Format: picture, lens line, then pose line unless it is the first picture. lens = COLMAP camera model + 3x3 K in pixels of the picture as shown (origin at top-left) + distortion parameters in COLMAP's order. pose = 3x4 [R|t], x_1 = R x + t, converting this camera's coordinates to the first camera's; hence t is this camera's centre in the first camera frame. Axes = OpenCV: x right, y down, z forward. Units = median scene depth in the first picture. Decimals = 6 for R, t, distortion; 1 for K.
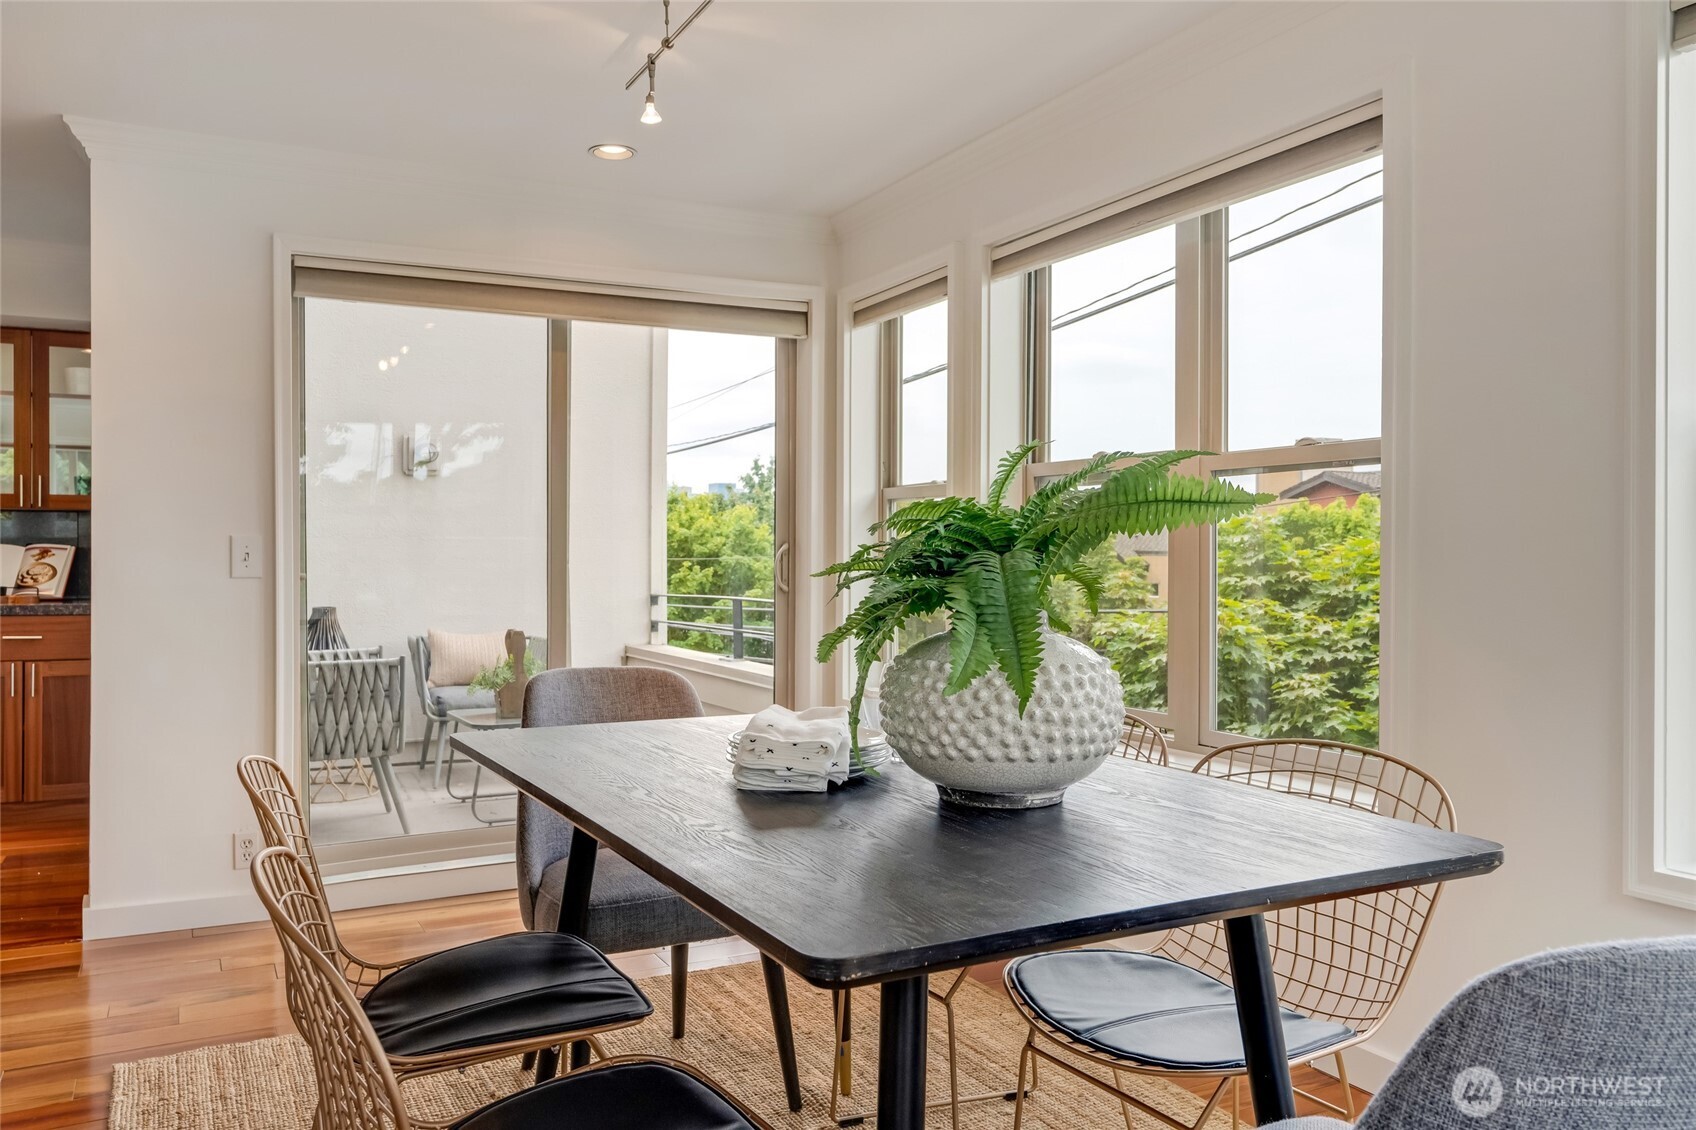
lens RADIAL K [[1266.4, 0, 848.0], [0, 1266.4, 565.0], [0, 0, 1]] dist [-0.003555, 0.000223]
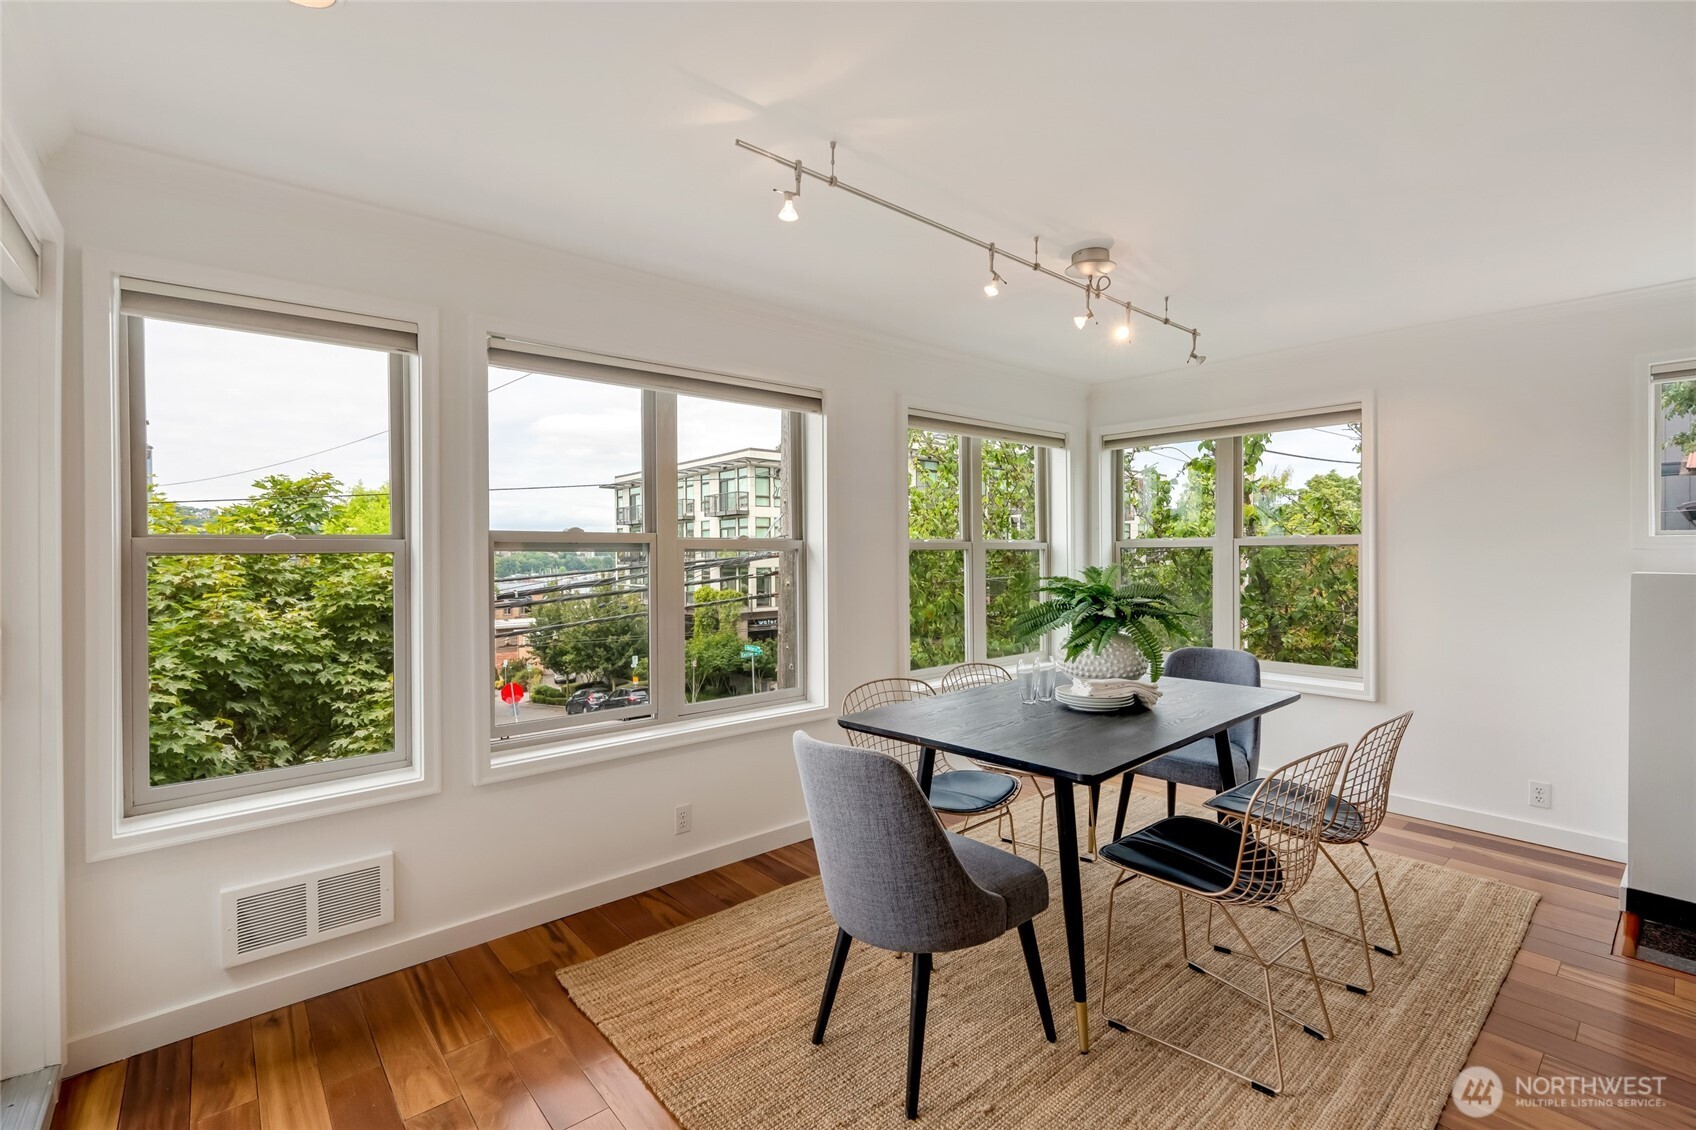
lens RADIAL K [[744.9, 0, 848.0], [0, 744.9, 565.0], [0, 0, 1]] dist [0.003147, 0.000007]
pose [[-0.218790, -0.013461, 0.975679, -0.323317], [0.016057, 0.999720, 0.017394, -0.029540], [-0.975640, 0.019472, -0.218512, 0.454263]]
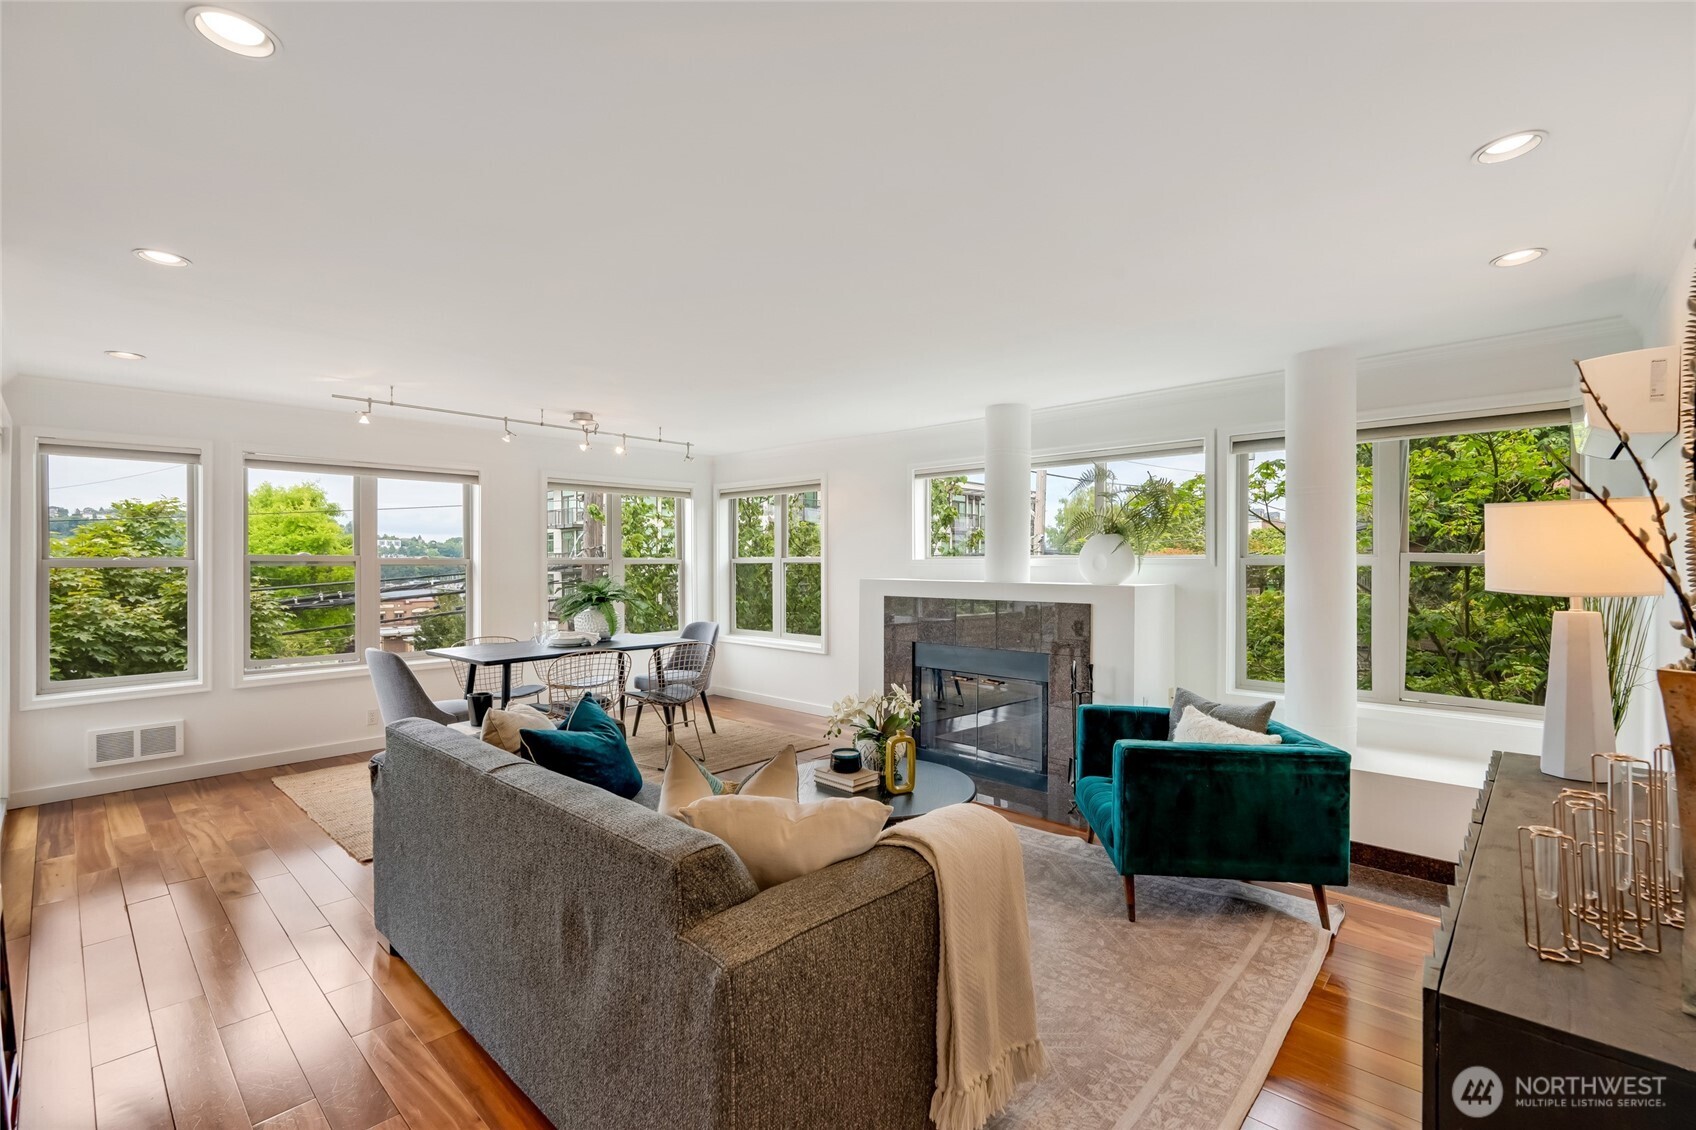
lens RADIAL K [[743.8, 0, 851.0], [0, 743.8, 570.2], [0, 0, 1]] dist [-0.000918, -0.000382]
pose [[-0.323685, -0.012069, 0.946088, -0.750544], [0.009461, 0.999827, 0.015992, -0.034556], [-0.946117, 0.014128, -0.323515, 0.241999]]
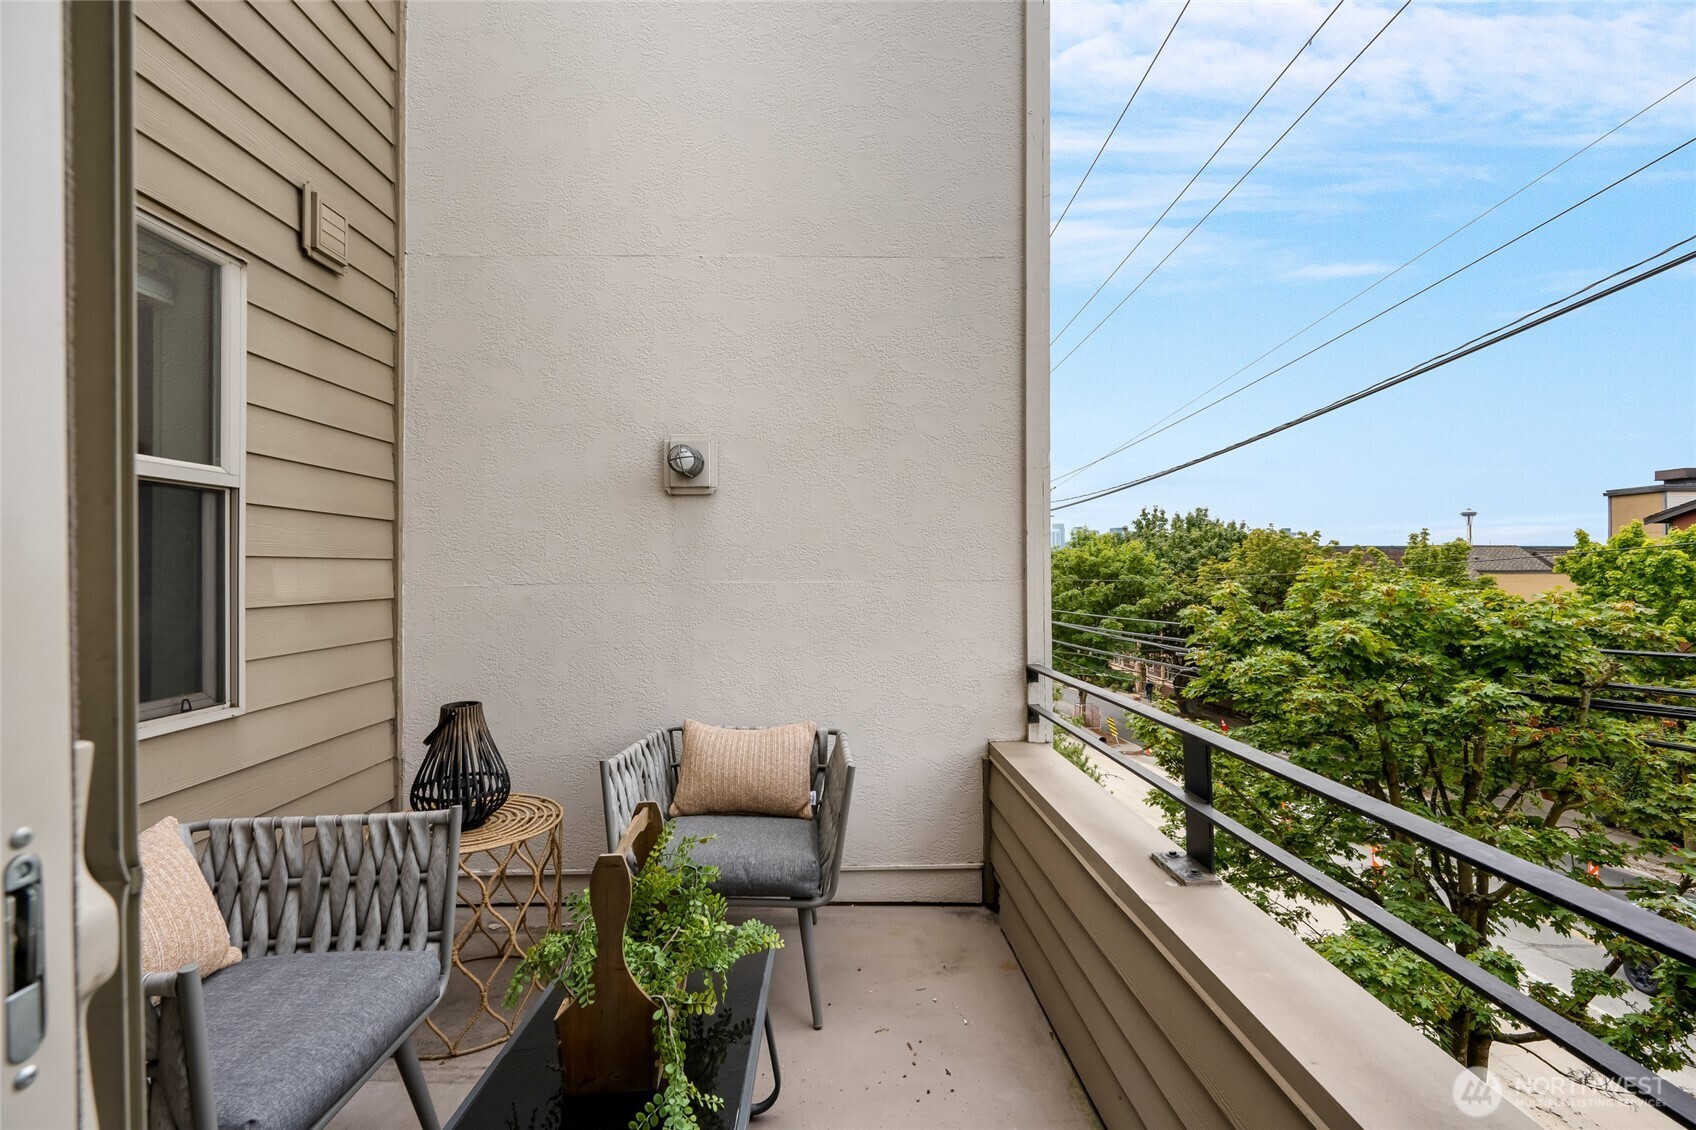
lens RADIAL K [[739.9, 0, 844.3], [0, 739.9, 566.6], [0, 0, 1]] dist [-0.000950, 0.000297]
pose [[0.898472, -0.007066, -0.438974, -0.072252], [0.000008, 0.999871, -0.016077, -0.022043], [0.439031, 0.014441, 0.898356, 0.613473]]
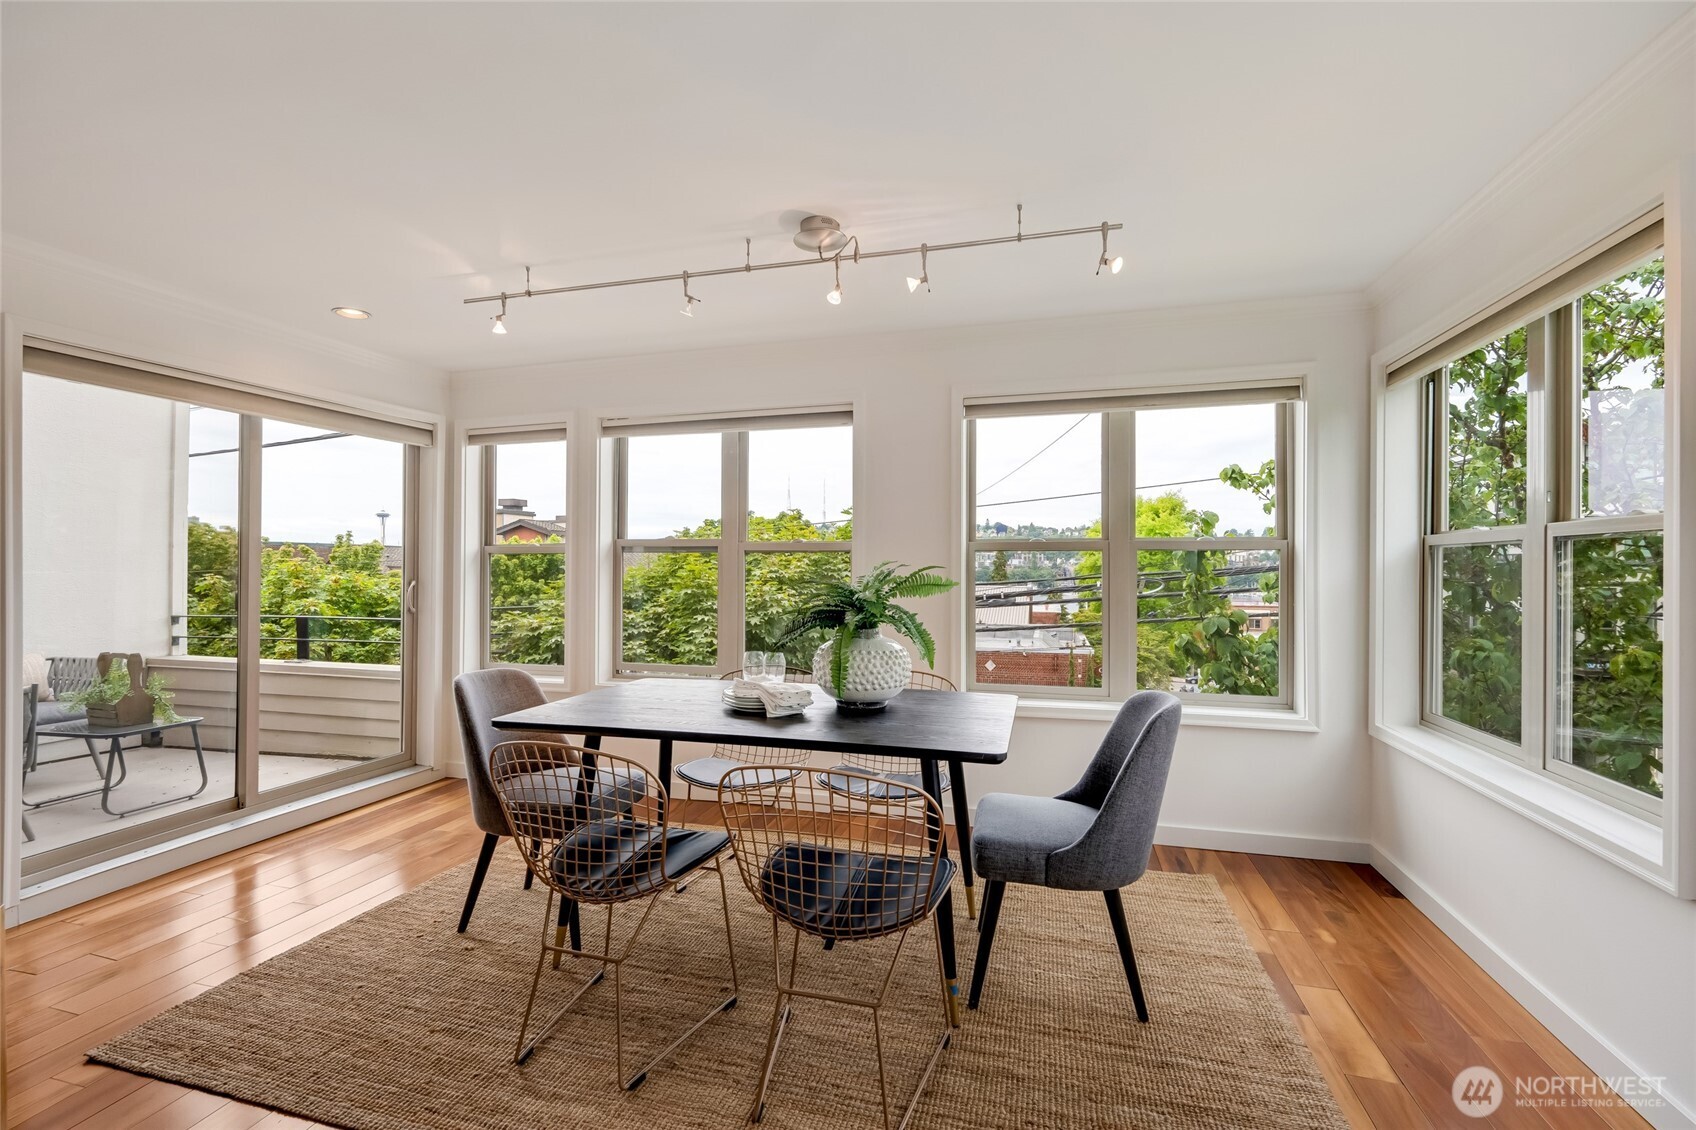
lens RADIAL K [[739.9, 0, 844.3], [0, 739.9, 566.6], [0, 0, 1]] dist [-0.000950, 0.000297]
pose [[0.693394, 0.000198, 0.720559, -0.221535], [0.005915, 0.999965, -0.005966, -0.017243], [-0.720535, 0.008399, 0.693368, 0.010387]]
